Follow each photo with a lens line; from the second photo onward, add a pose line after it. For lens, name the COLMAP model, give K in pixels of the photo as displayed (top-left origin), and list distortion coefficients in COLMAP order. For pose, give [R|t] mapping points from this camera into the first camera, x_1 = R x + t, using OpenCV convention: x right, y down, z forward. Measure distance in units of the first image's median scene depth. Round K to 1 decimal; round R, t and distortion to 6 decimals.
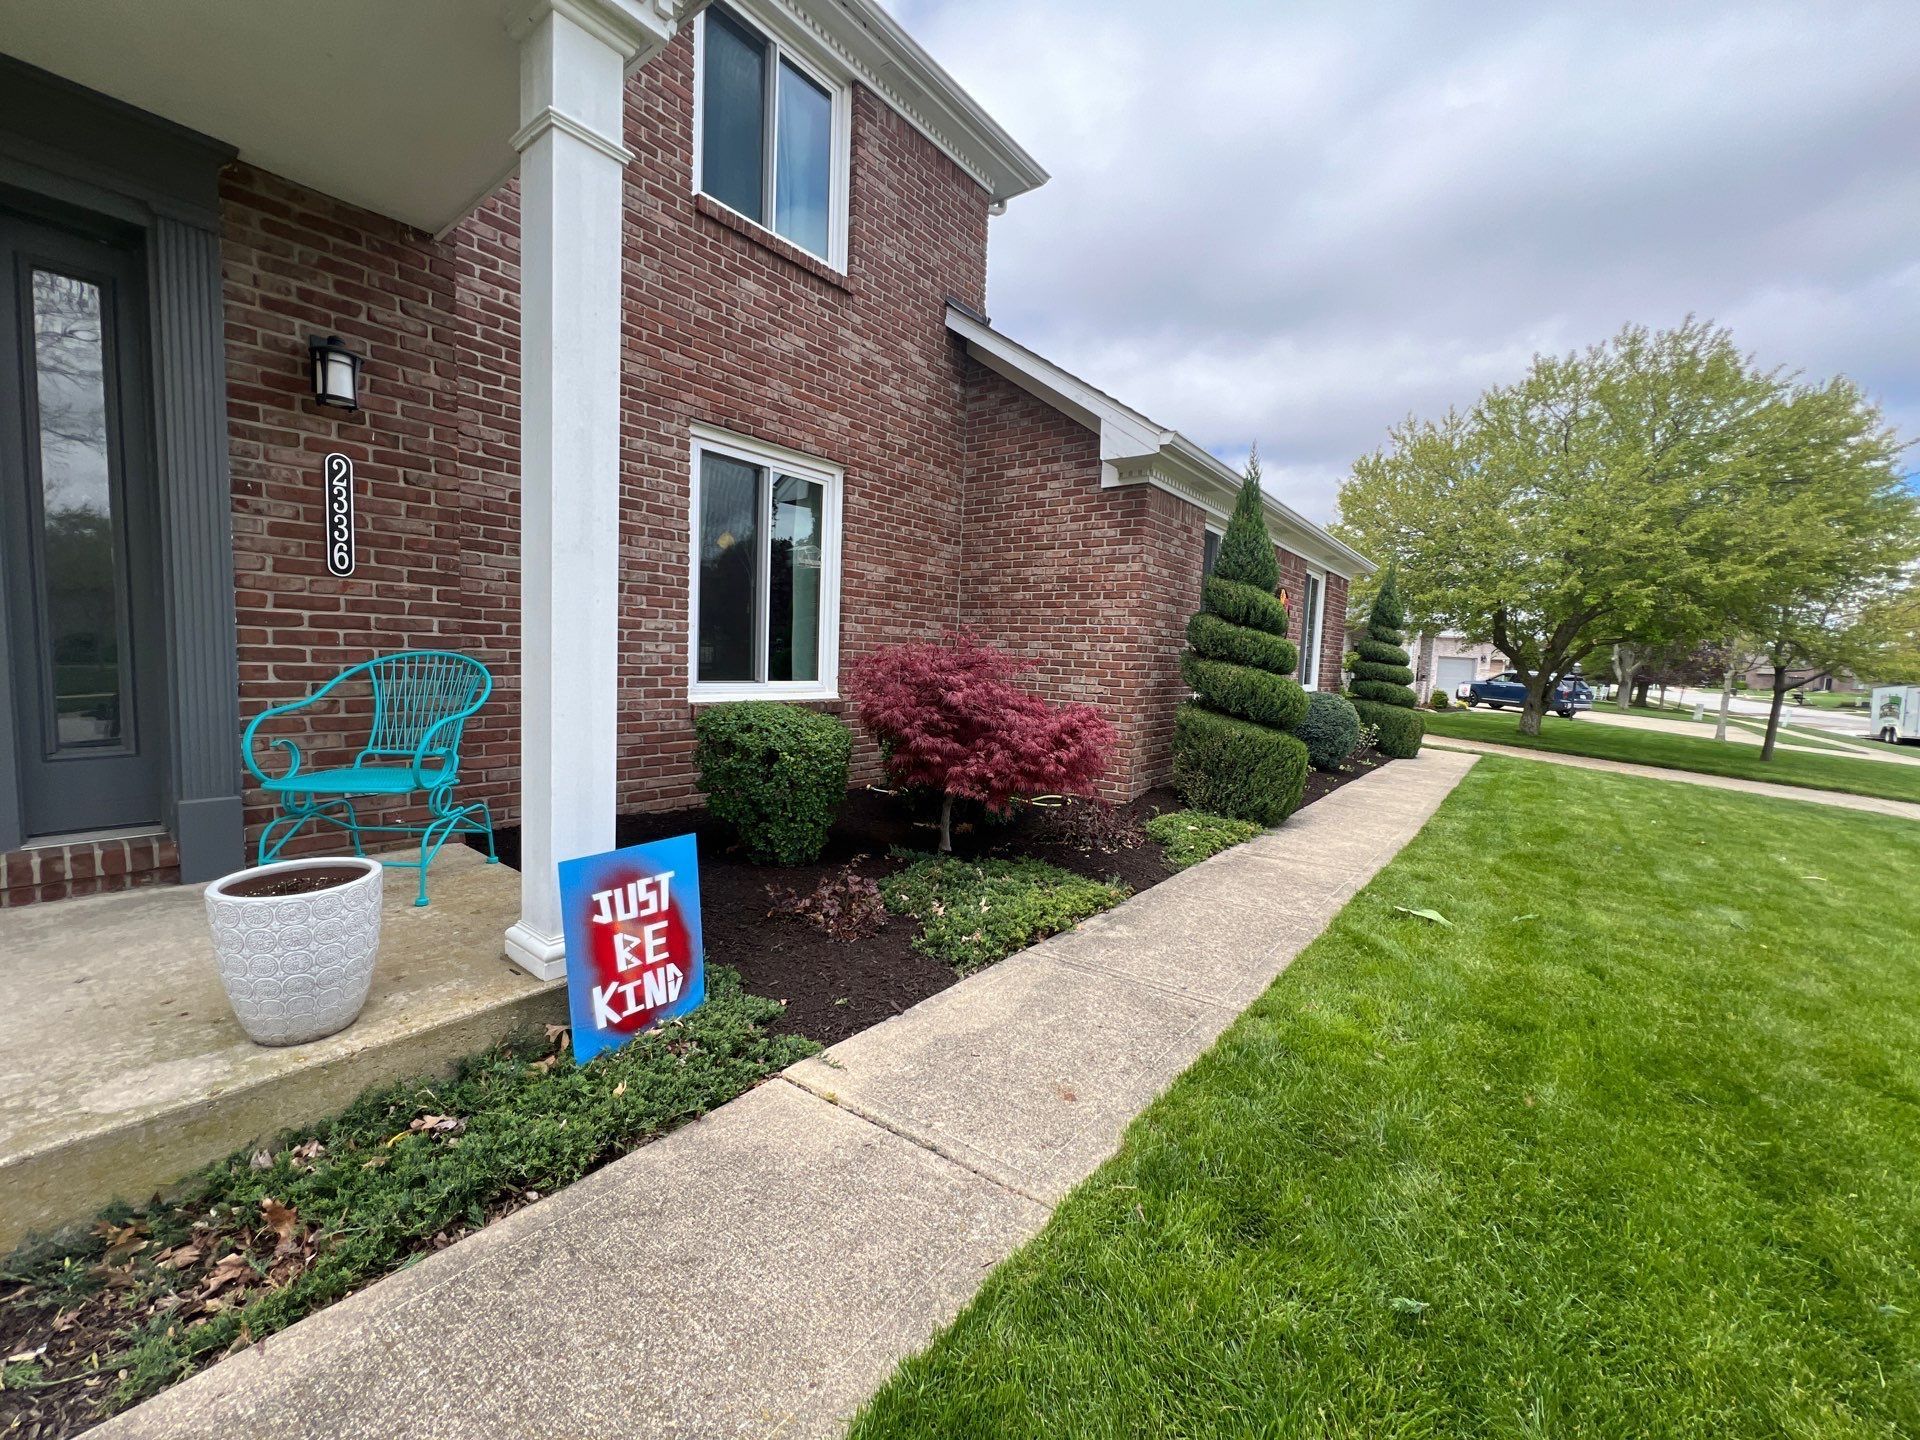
lens RADIAL K [[763.9, 0, 959.1], [0, 763.9, 717.6], [0, 0, 1]] dist [0.001476, -0.000296]
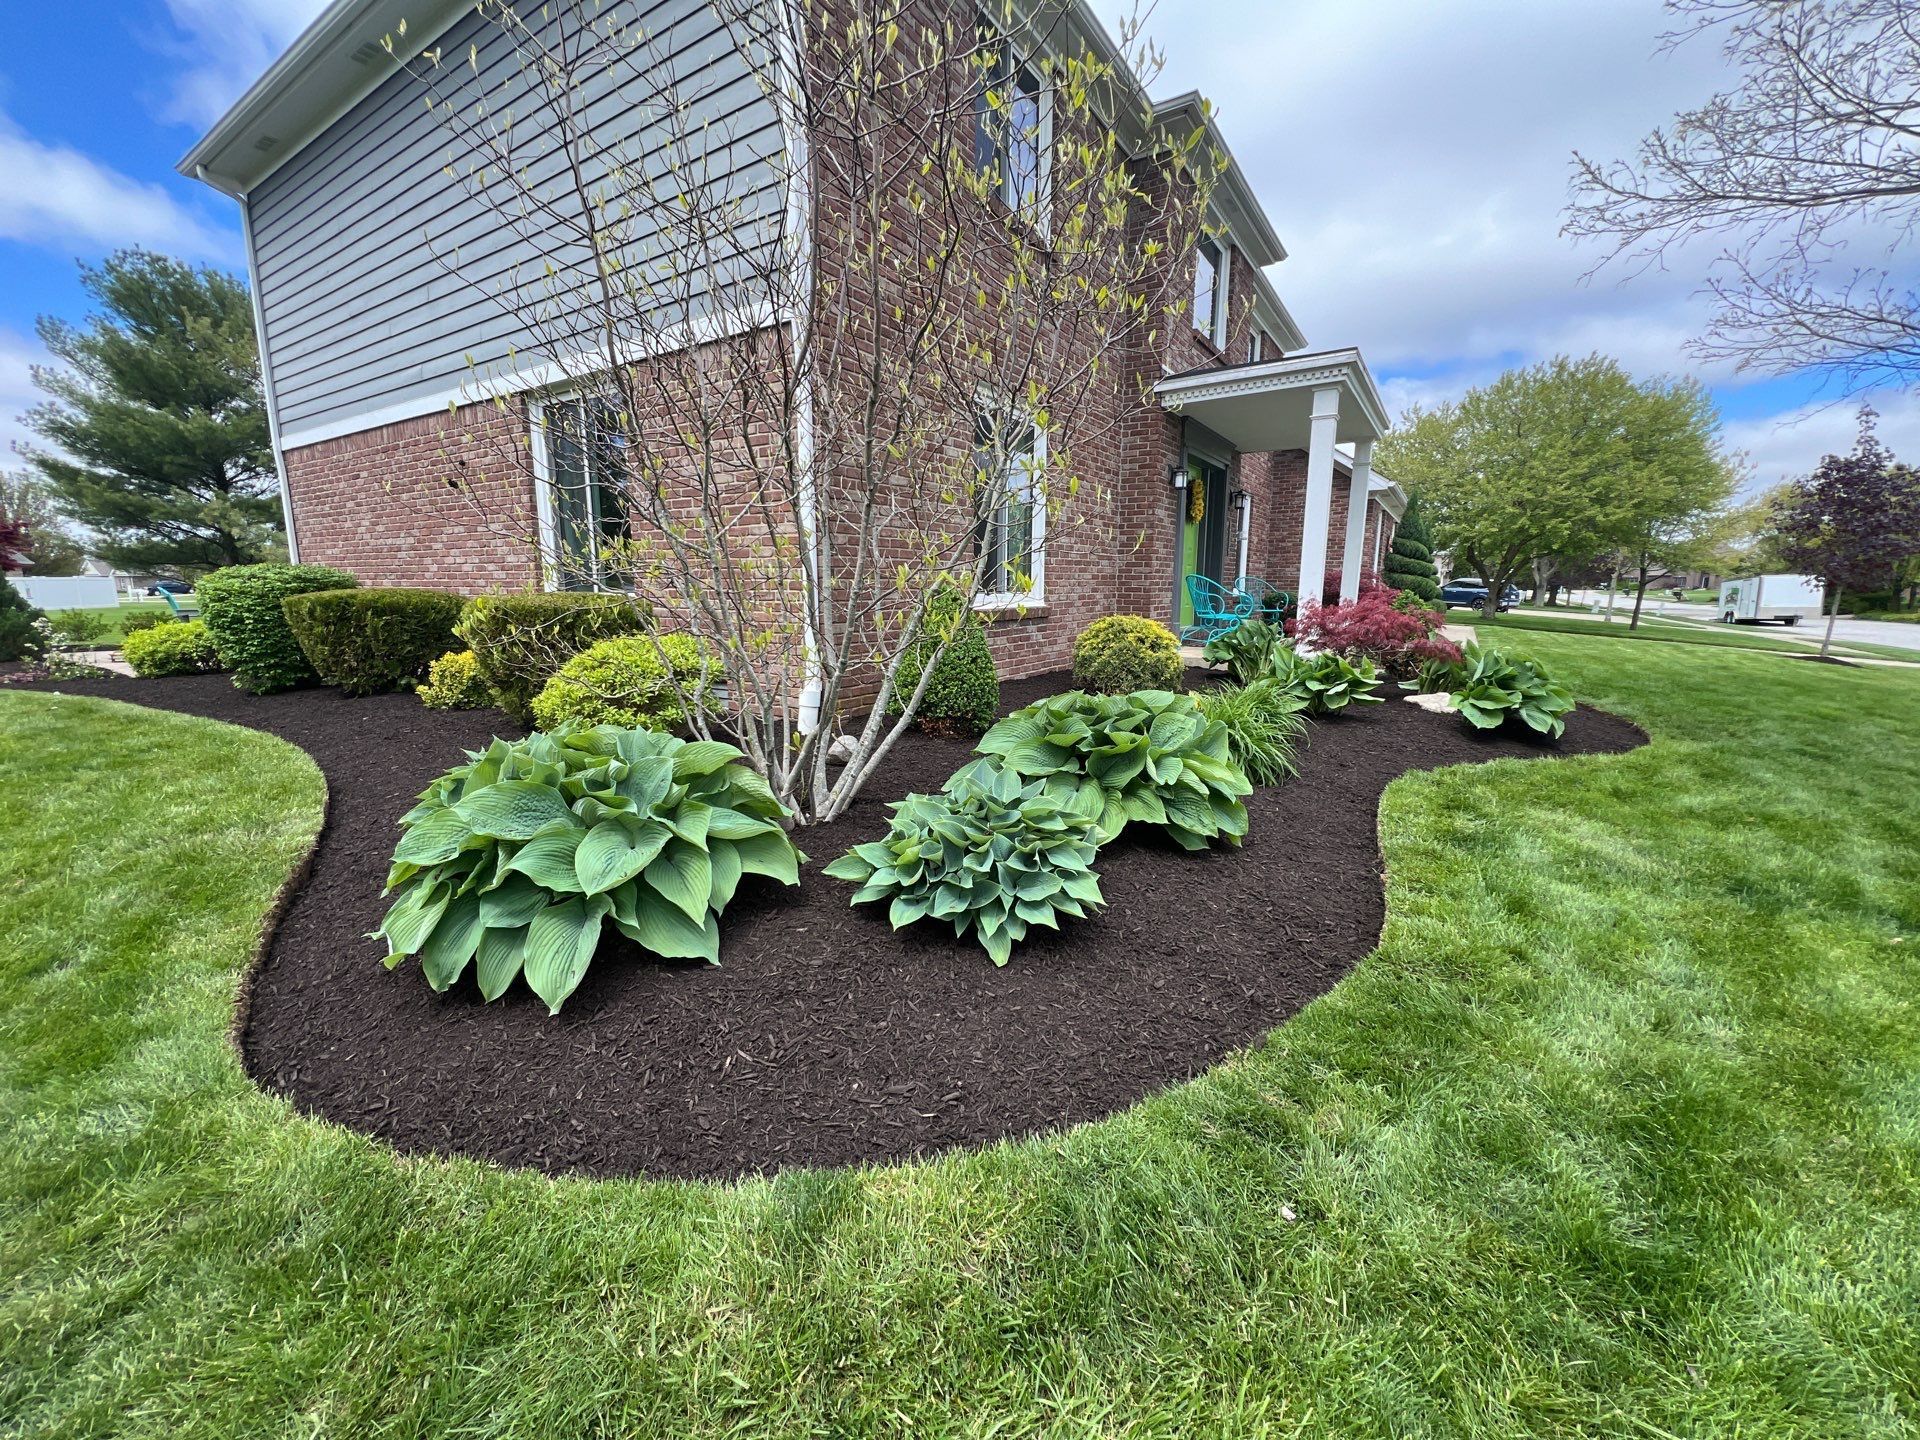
lens RADIAL K [[763.9, 0, 960.9], [0, 763.9, 722.6], [0, 0, 1]] dist [0.001476, -0.000296]
pose [[0.995914, -0.053492, 0.072760, -0.414005], [0.046580, 0.994521, 0.093585, 0.033811], [-0.077368, -0.089813, 0.992949, -0.439115]]
